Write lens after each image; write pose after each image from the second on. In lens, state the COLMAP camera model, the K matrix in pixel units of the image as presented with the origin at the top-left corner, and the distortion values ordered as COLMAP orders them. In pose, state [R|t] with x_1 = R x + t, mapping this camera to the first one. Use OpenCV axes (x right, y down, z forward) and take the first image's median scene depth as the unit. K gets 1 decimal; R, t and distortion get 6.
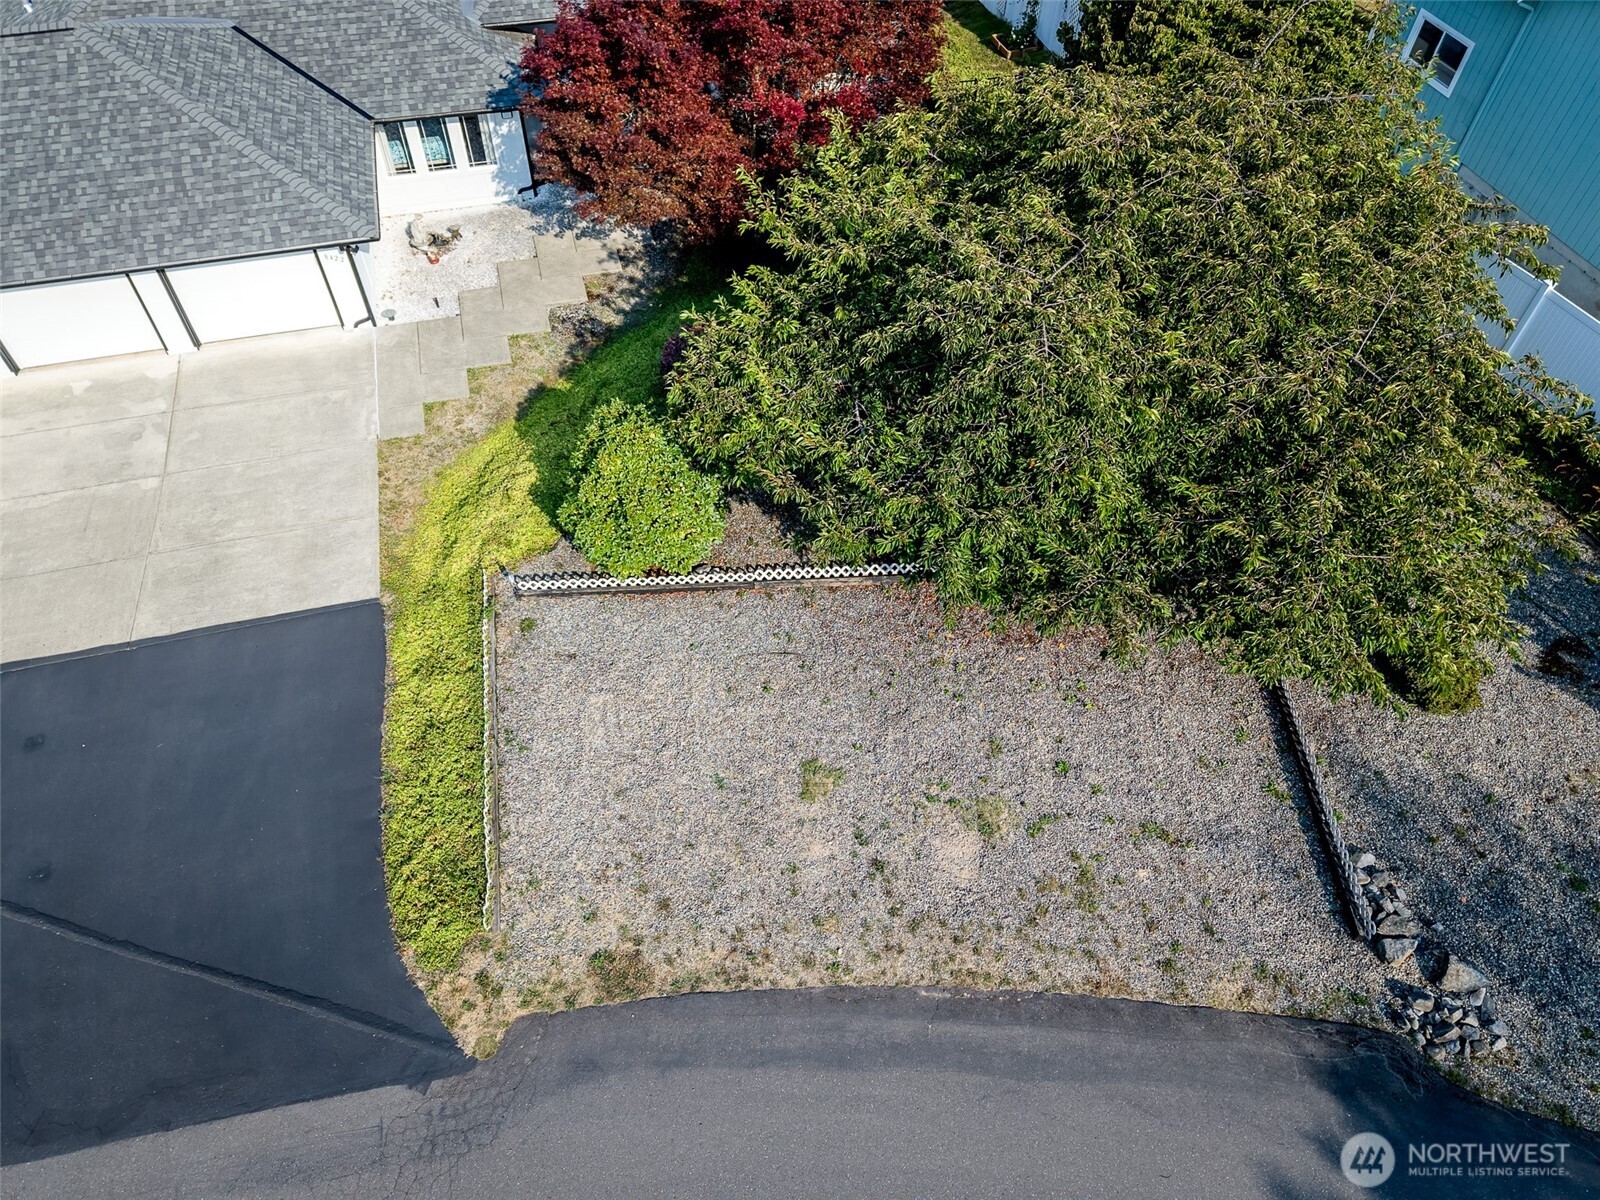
lens RADIAL K [[1080.2, 0, 797.5], [0, 1080.2, 604.3], [0, 0, 1]] dist [0.033734, -0.034234]
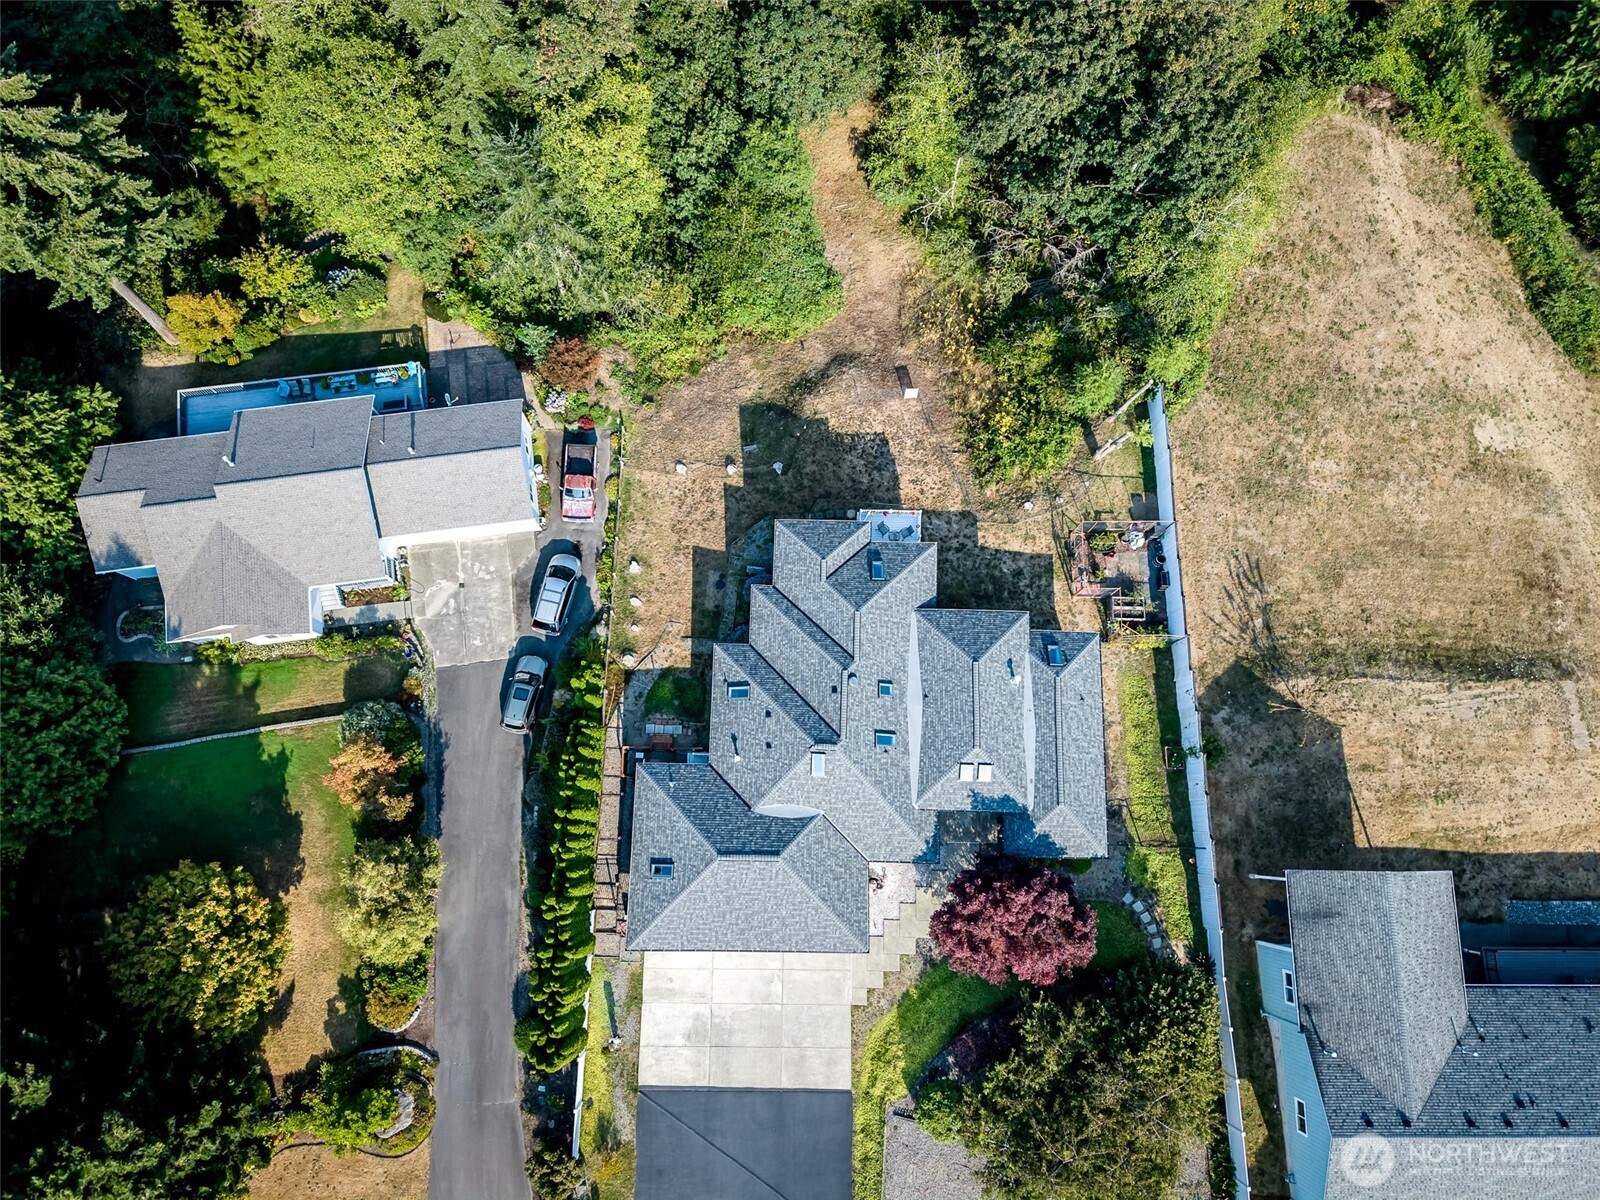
lens RADIAL K [[1080.2, 0, 794.0], [0, 1080.2, 597.4], [0, 0, 1]] dist [0.033734, -0.034234]
pose [[0.961303, 0.270686, -0.051234, -0.774368], [-0.220336, 0.867064, 0.446825, -2.678381], [0.165372, -0.418245, 0.893153, -1.307973]]
